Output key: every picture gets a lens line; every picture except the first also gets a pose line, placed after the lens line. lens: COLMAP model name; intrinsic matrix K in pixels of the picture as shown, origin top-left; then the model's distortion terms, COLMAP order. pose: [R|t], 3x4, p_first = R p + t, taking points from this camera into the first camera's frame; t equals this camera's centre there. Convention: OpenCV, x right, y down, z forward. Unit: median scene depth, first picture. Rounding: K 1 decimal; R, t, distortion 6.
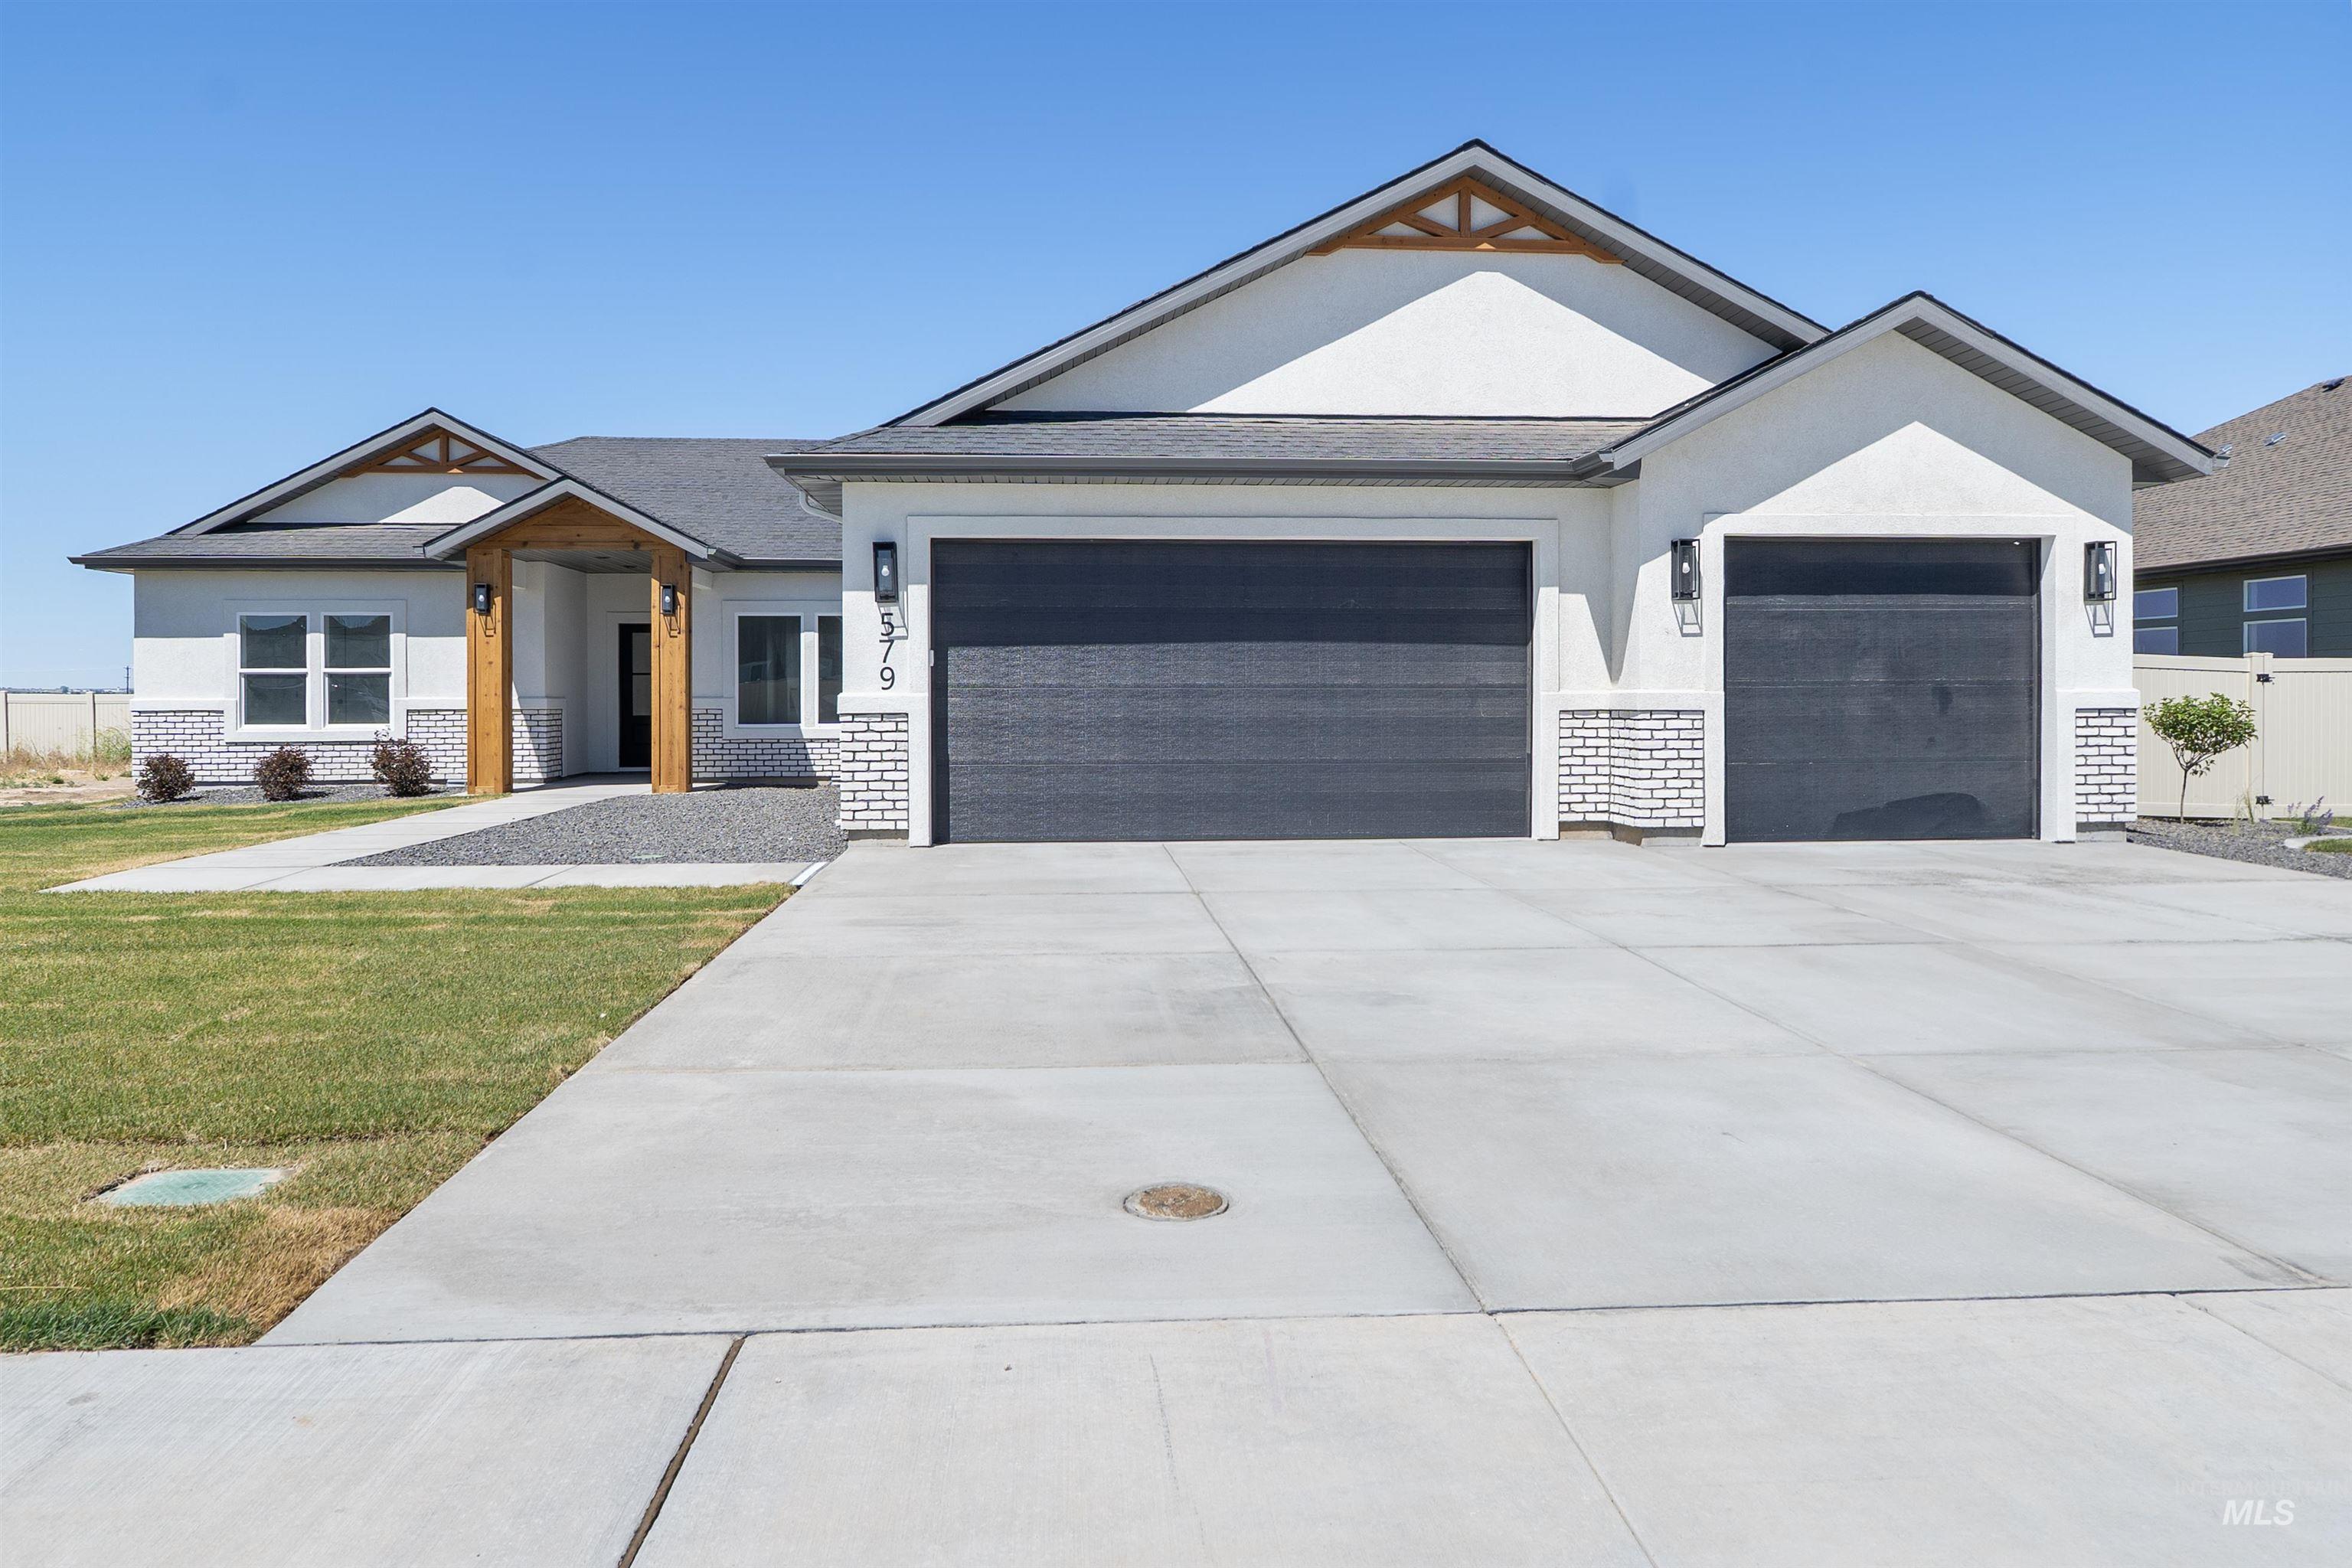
lens RADIAL K [[1497.2, 0, 1173.0], [0, 1497.2, 704.6], [0, 0, 1]] dist [-0.005878, -0.001976]
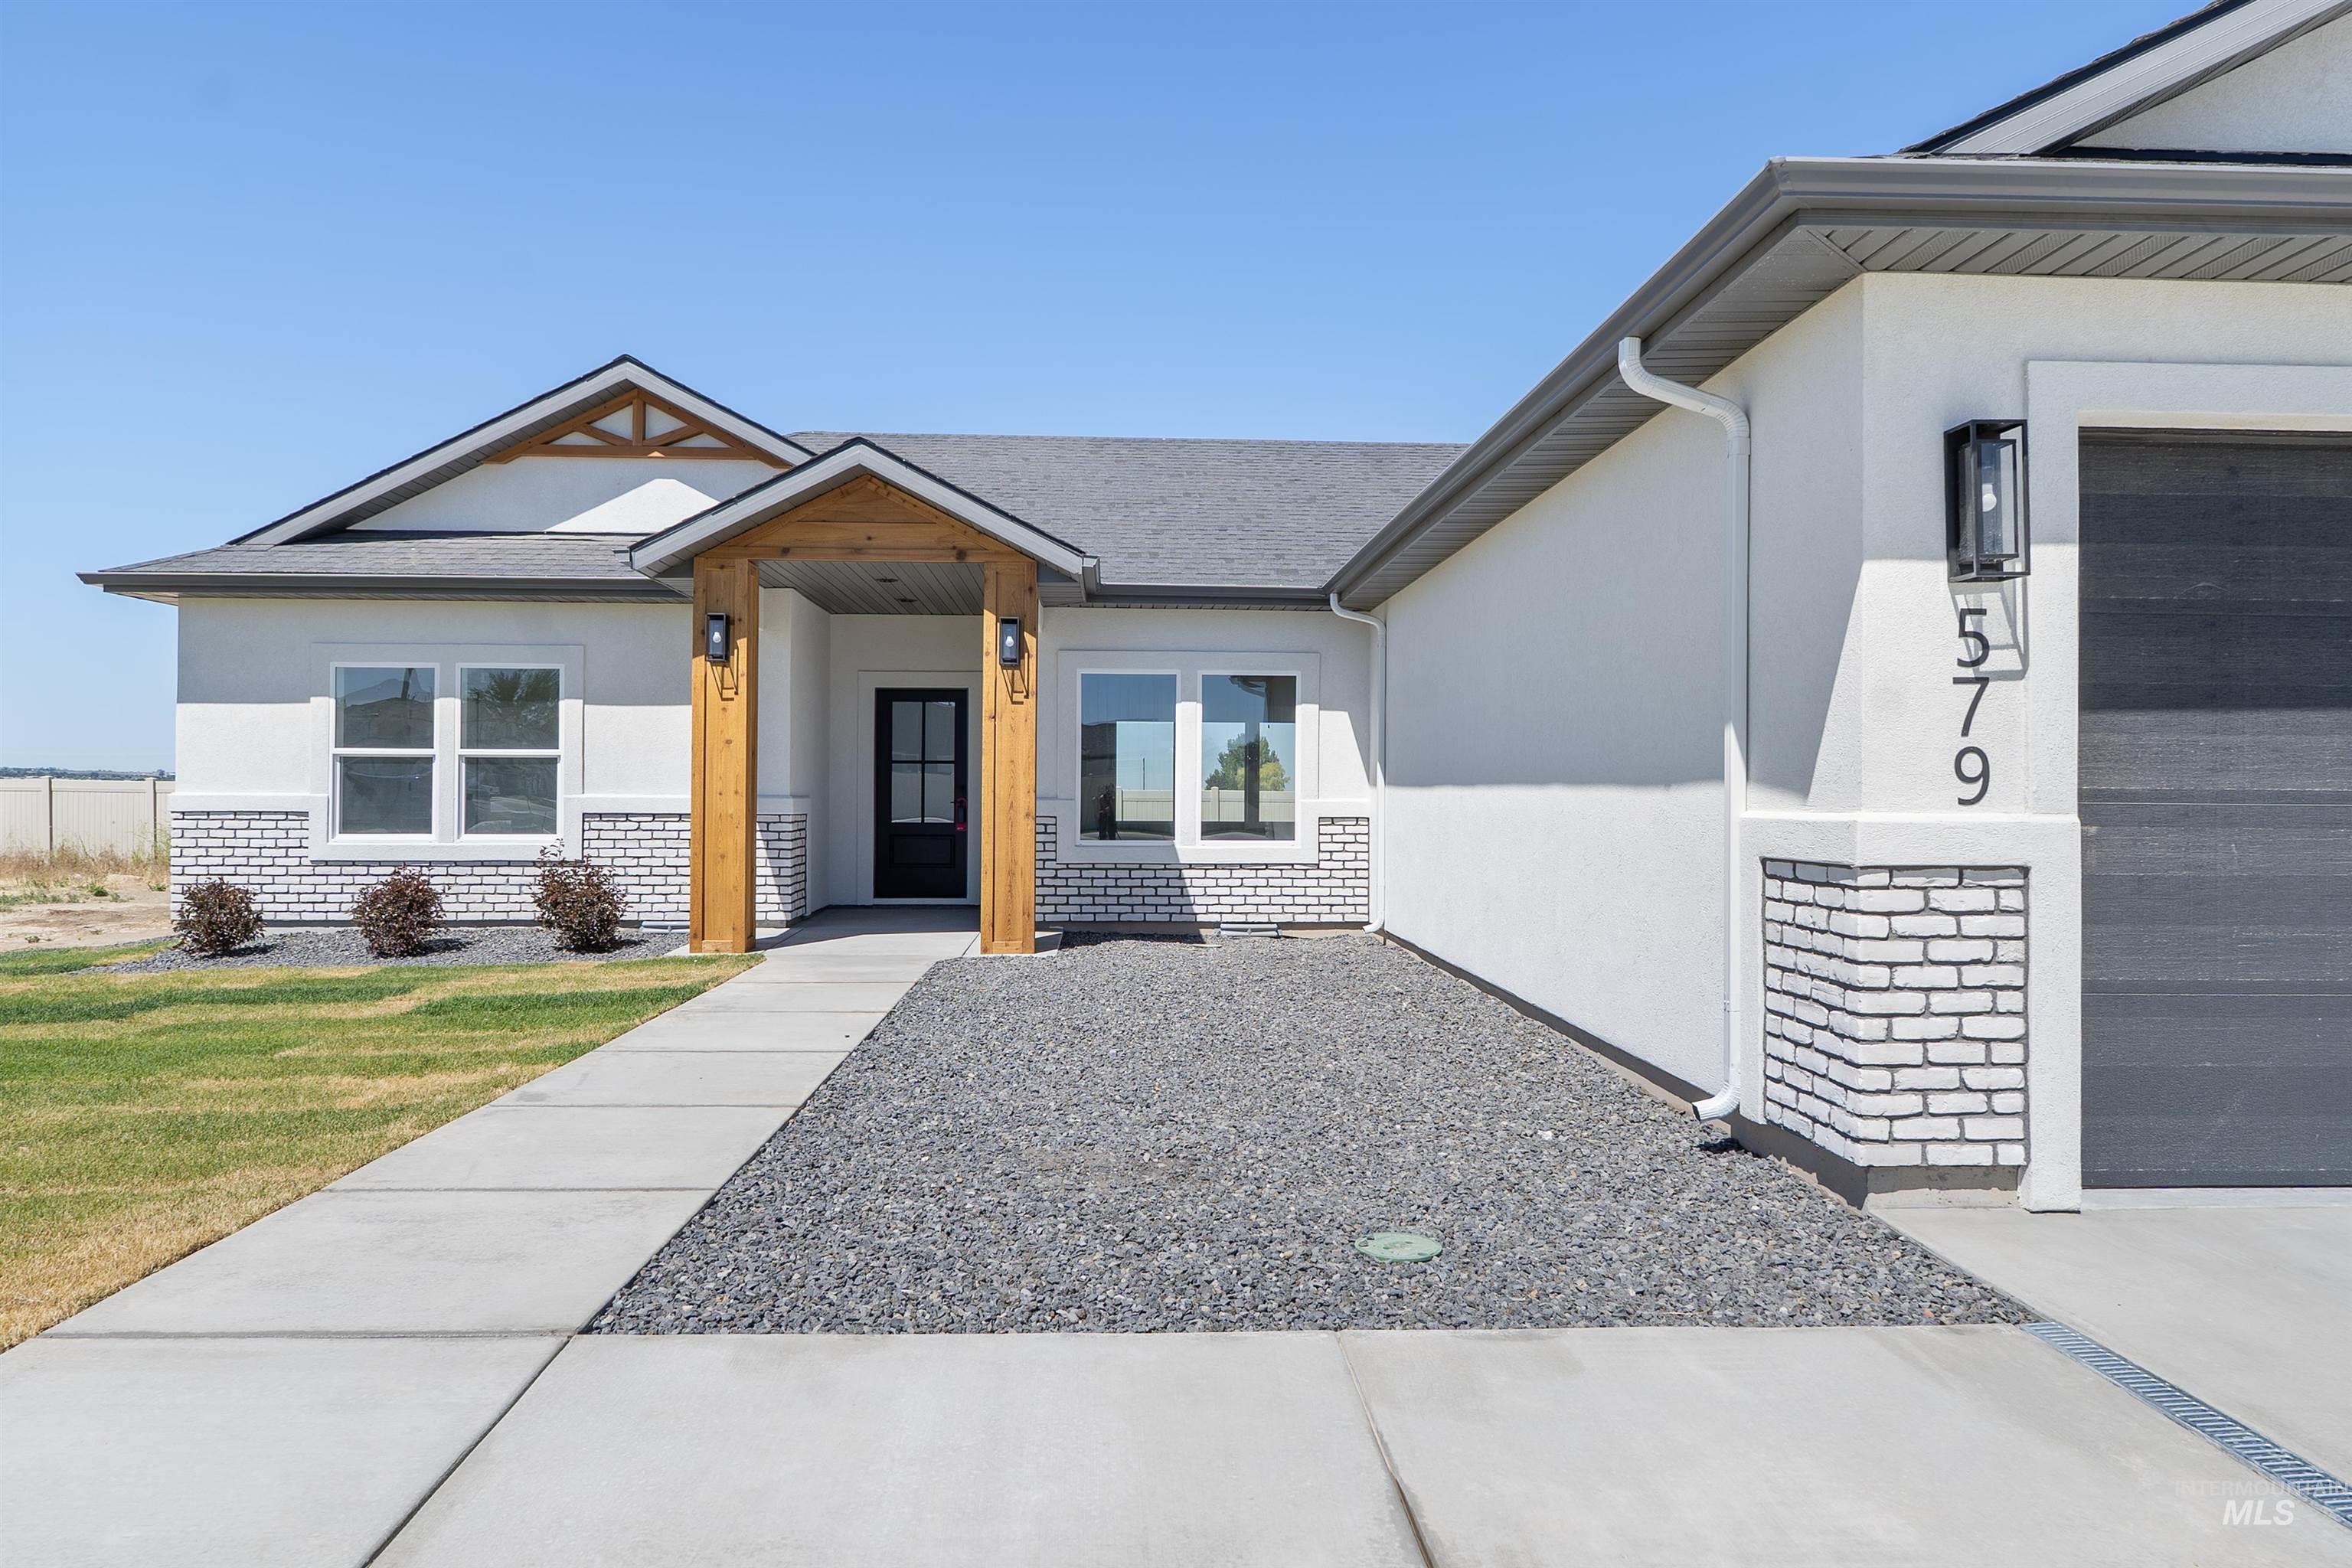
lens RADIAL K [[1495.7, 0, 1176.0], [0, 1495.7, 784.0], [0, 0, 1]] dist [-0.002021, -0.000575]
pose [[0.999075, 0.009358, -0.041970, -0.366048], [-0.009759, 0.999908, -0.009371, -0.009427], [0.041879, 0.009772, 0.999075, 0.578498]]
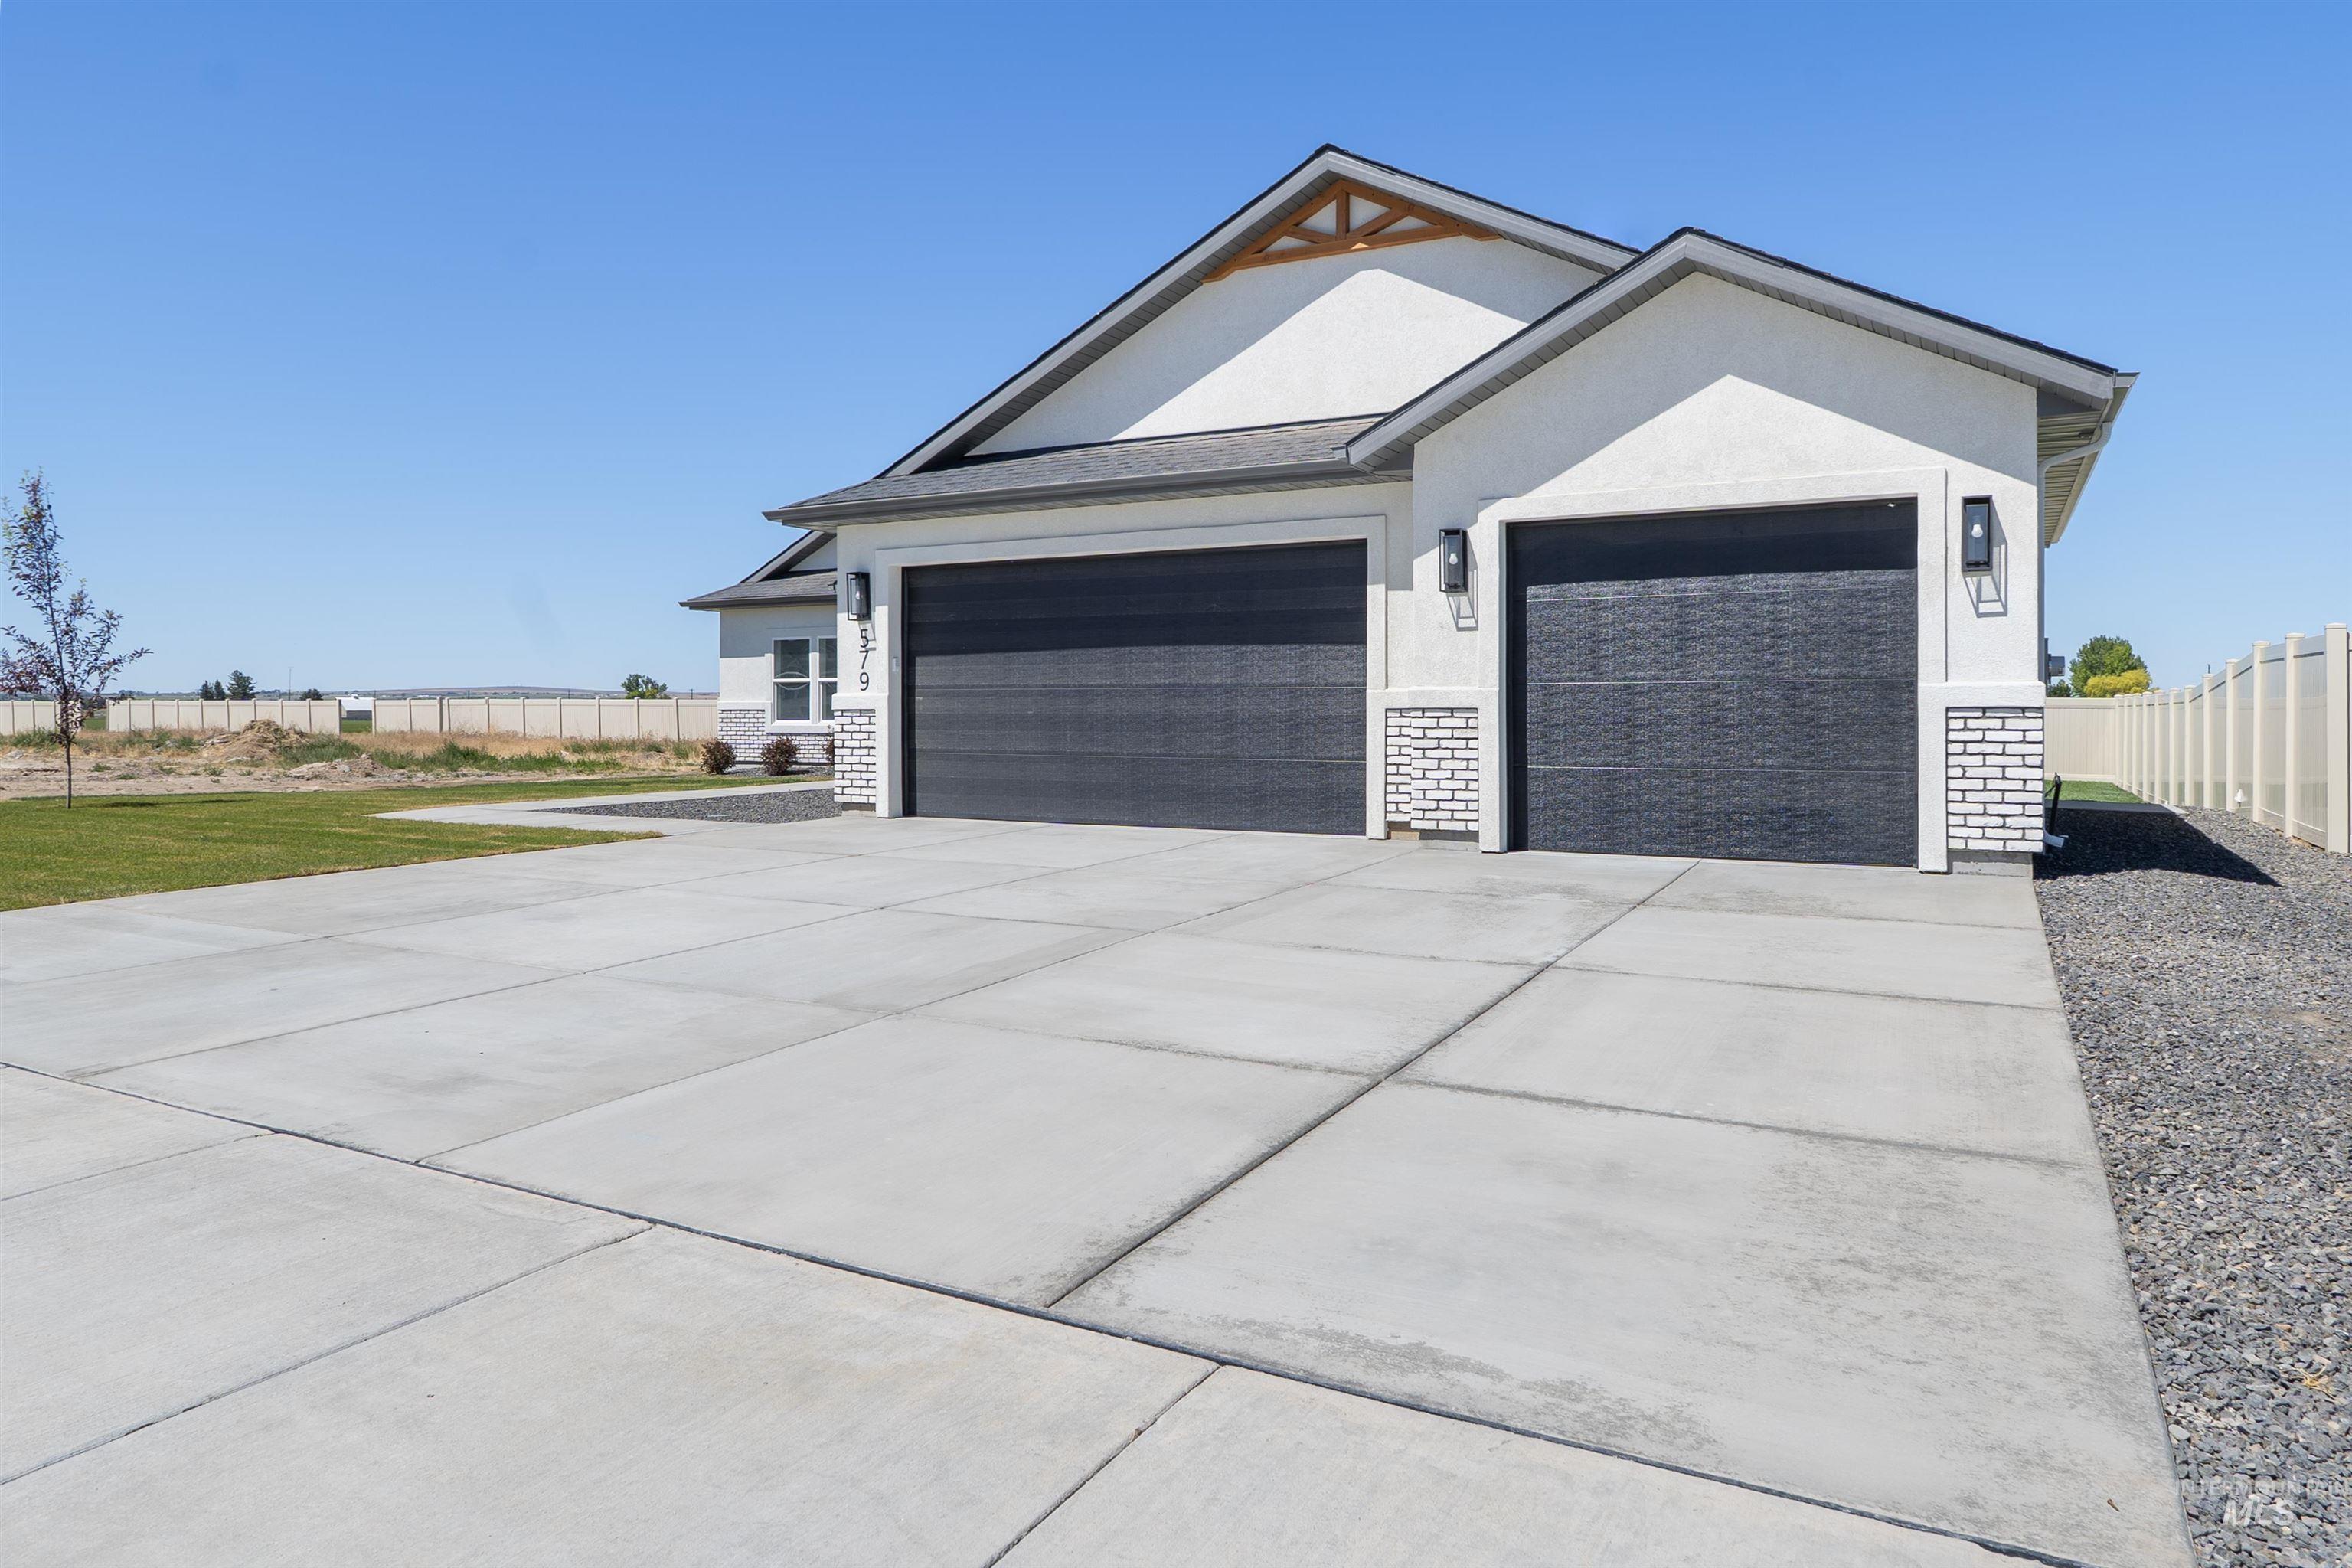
lens RADIAL K [[1488.6, 0, 1168.6], [0, 1488.6, 713.5], [0, 0, 1]] dist [-0.000770, -0.000213]
pose [[0.836998, 0.003632, -0.547194, 0.669656], [-0.003050, 0.999993, 0.001972, 0.005621], [0.547198, 0.000019, 0.837003, 0.098855]]
